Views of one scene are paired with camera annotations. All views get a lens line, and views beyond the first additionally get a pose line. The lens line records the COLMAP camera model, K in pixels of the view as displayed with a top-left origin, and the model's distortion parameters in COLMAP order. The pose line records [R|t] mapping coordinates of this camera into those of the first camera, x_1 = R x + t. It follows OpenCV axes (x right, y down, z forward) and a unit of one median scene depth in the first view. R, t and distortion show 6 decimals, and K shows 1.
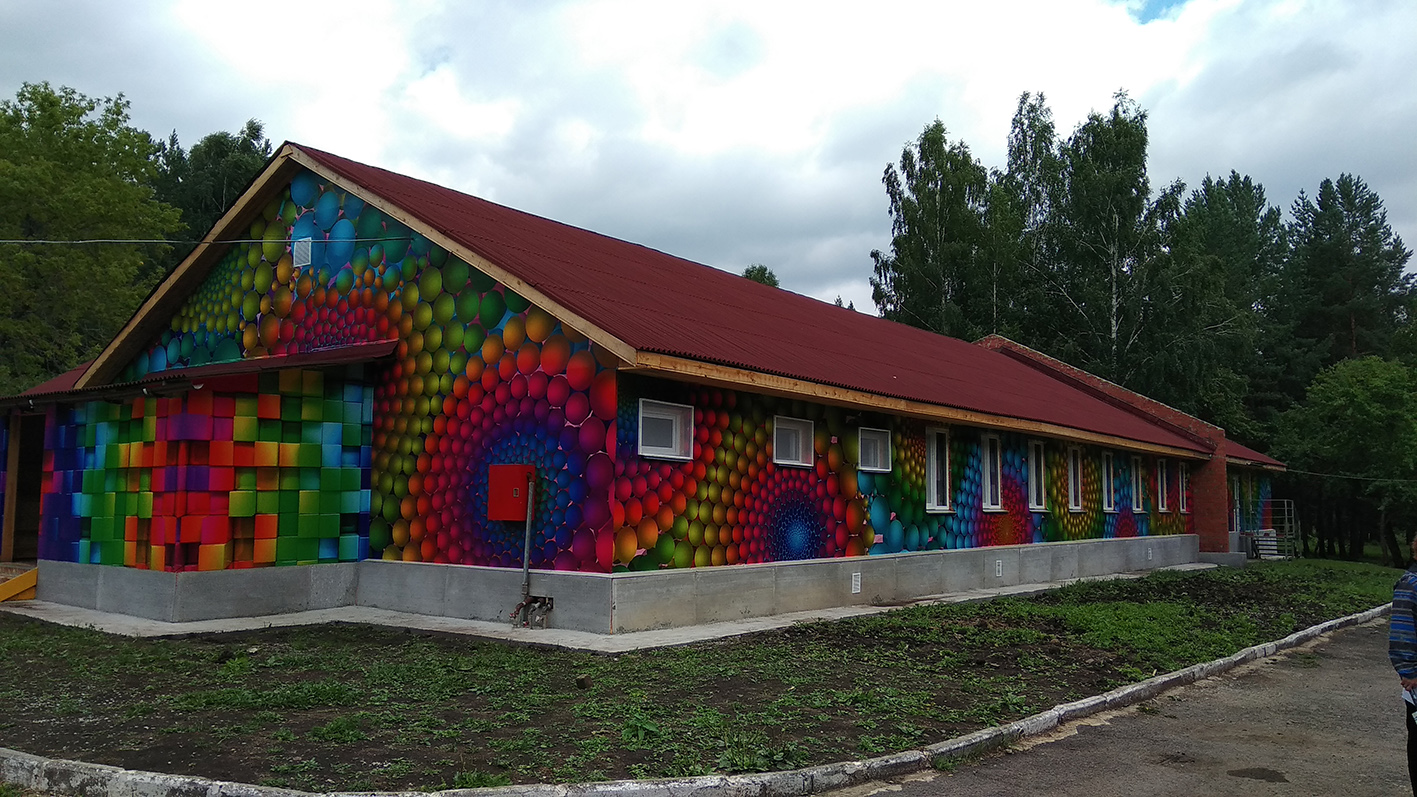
lens RADIAL K [[1094.8, 0, 730.3], [0, 1094.8, 394.5], [0, 0, 1]] dist [0.083471, -0.120508]
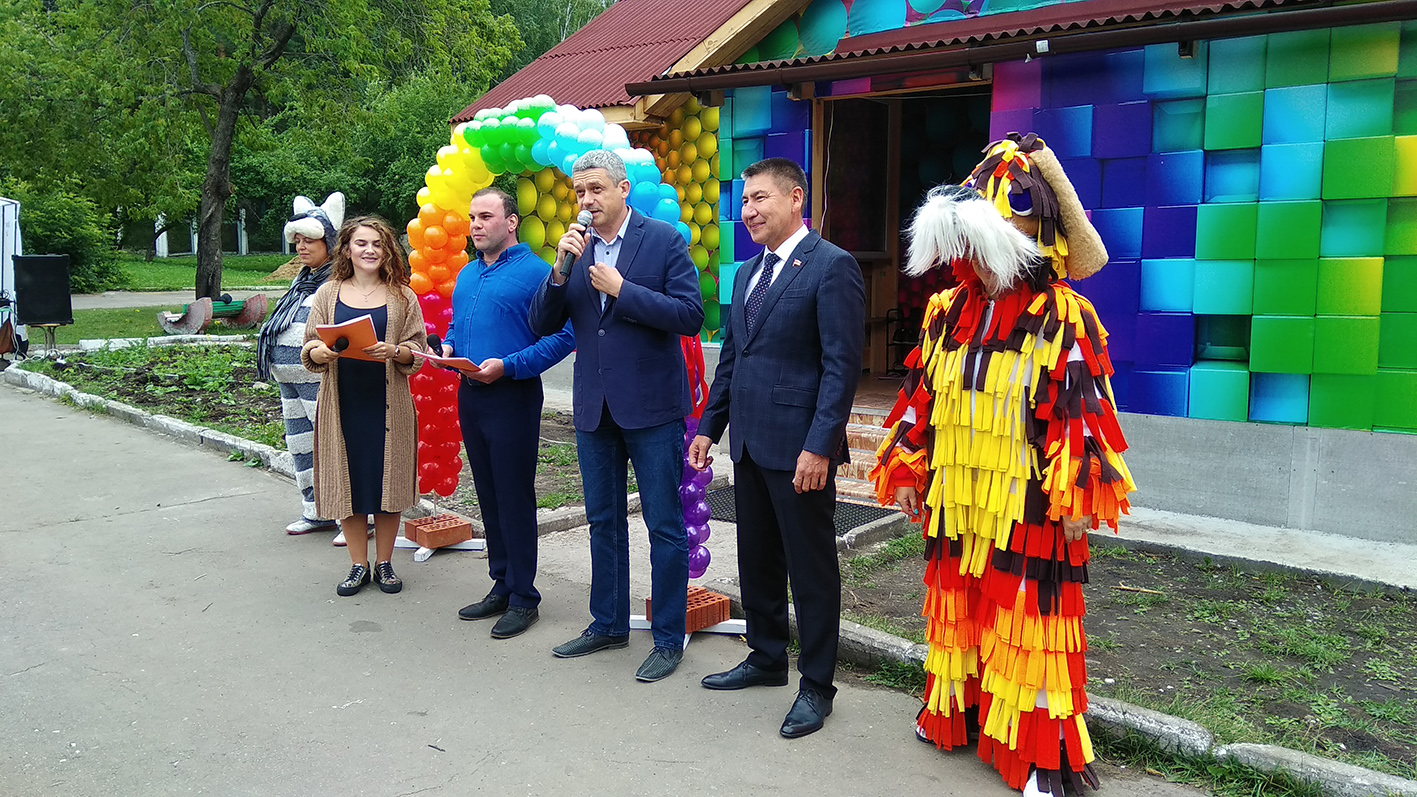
lens RADIAL K [[1094.8, 0, 703.0], [0, 1094.8, 405.9], [0, 0, 1]] dist [0.083471, -0.120508]
pose [[0.999954, -0.005363, -0.007991, -0.765193], [0.007006, 0.974927, 0.222413, 0.046661], [0.006598, -0.222459, 0.974920, 0.559136]]
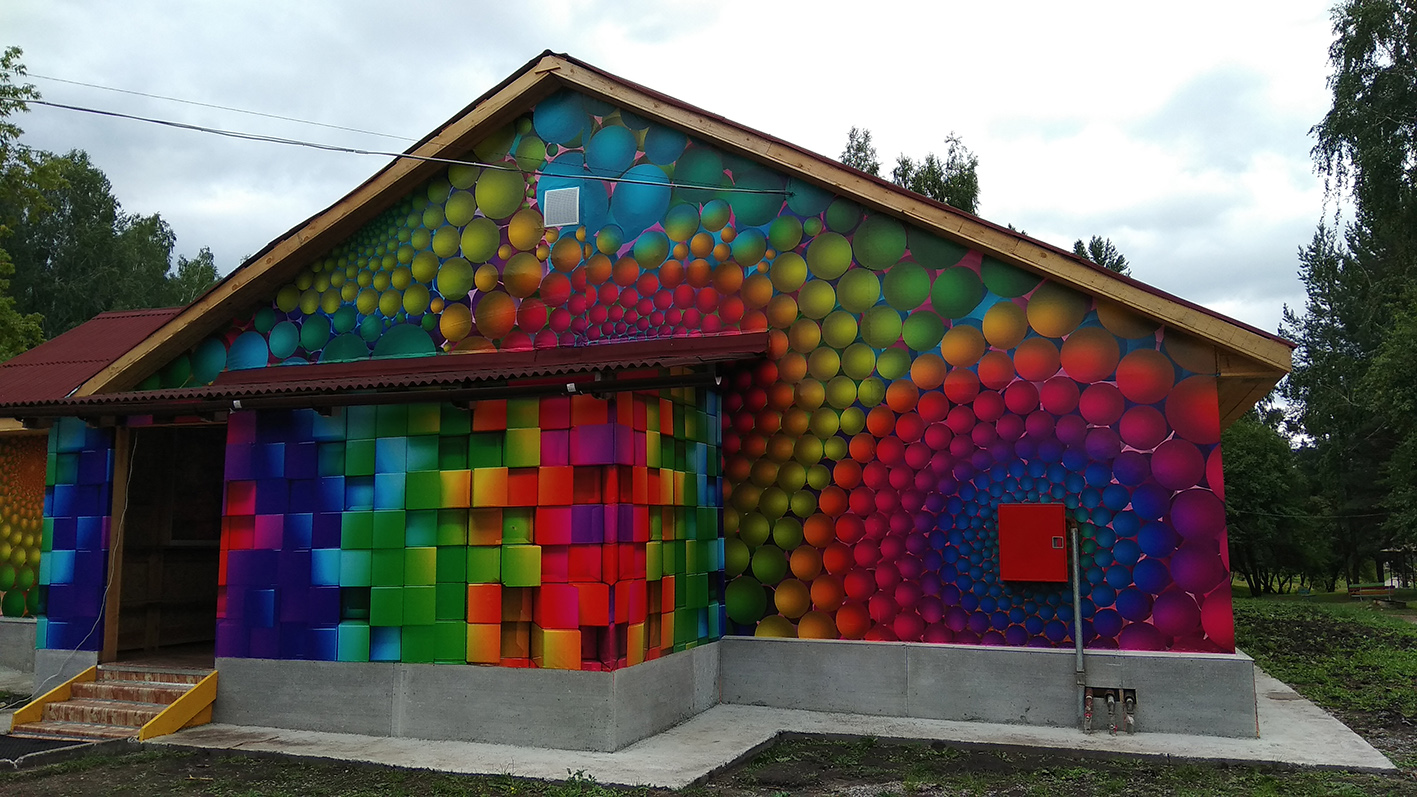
lens RADIAL K [[1094.8, 0, 715.6], [0, 1094.8, 393.3], [0, 0, 1]] dist [0.083471, -0.120508]
pose [[0.957203, 0.027210, 0.288134, -0.557720], [-0.017004, 0.999138, -0.037865, 0.020189], [-0.288916, 0.031345, 0.956841, 0.328447]]
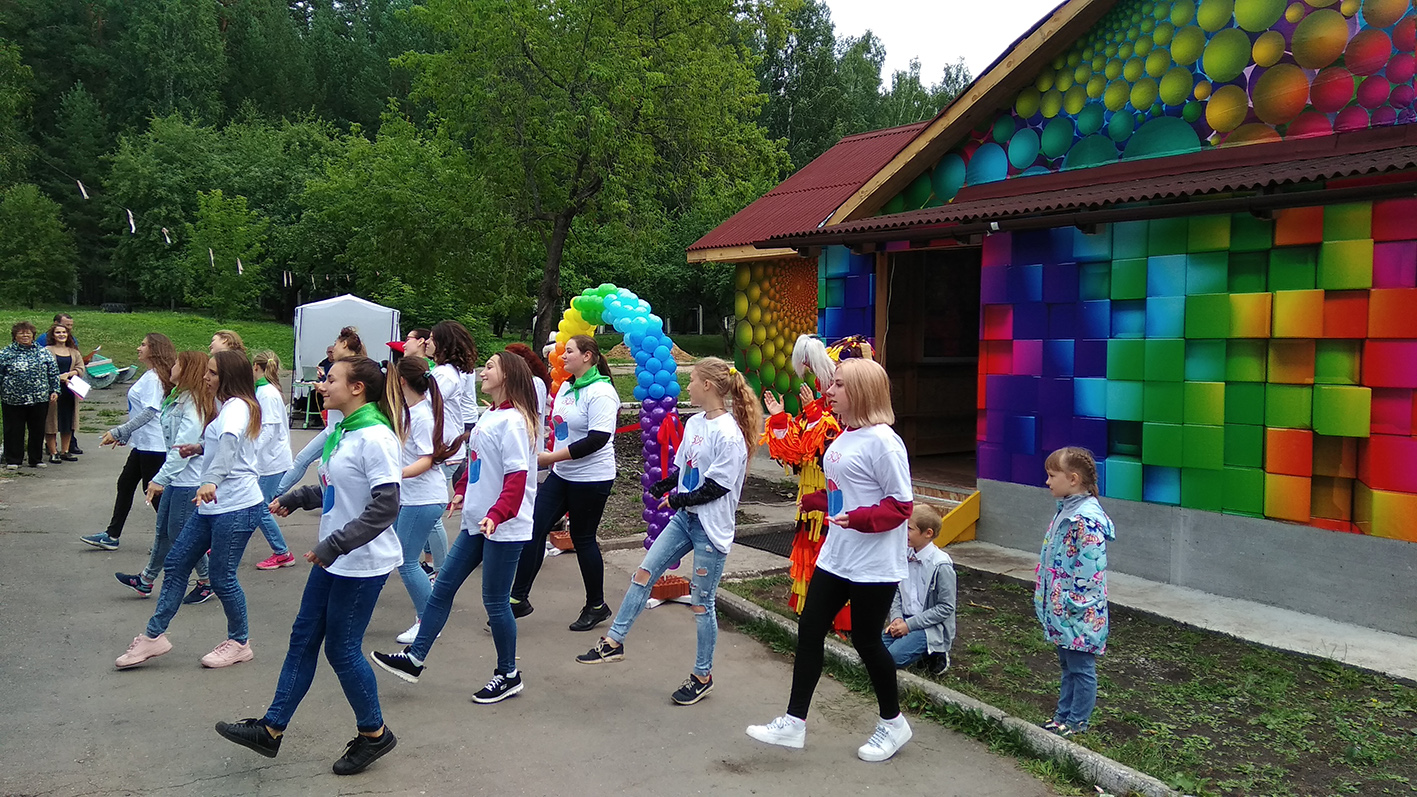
lens RADIAL K [[1094.8, 0, 687.0], [0, 1094.8, 395.6], [0, 0, 1]] dist [0.083471, -0.120508]
pose [[0.943387, 0.019301, -0.331133, -0.593804], [0.029906, 0.989290, 0.142865, 0.007862], [0.330344, -0.144680, 0.932706, 0.380000]]
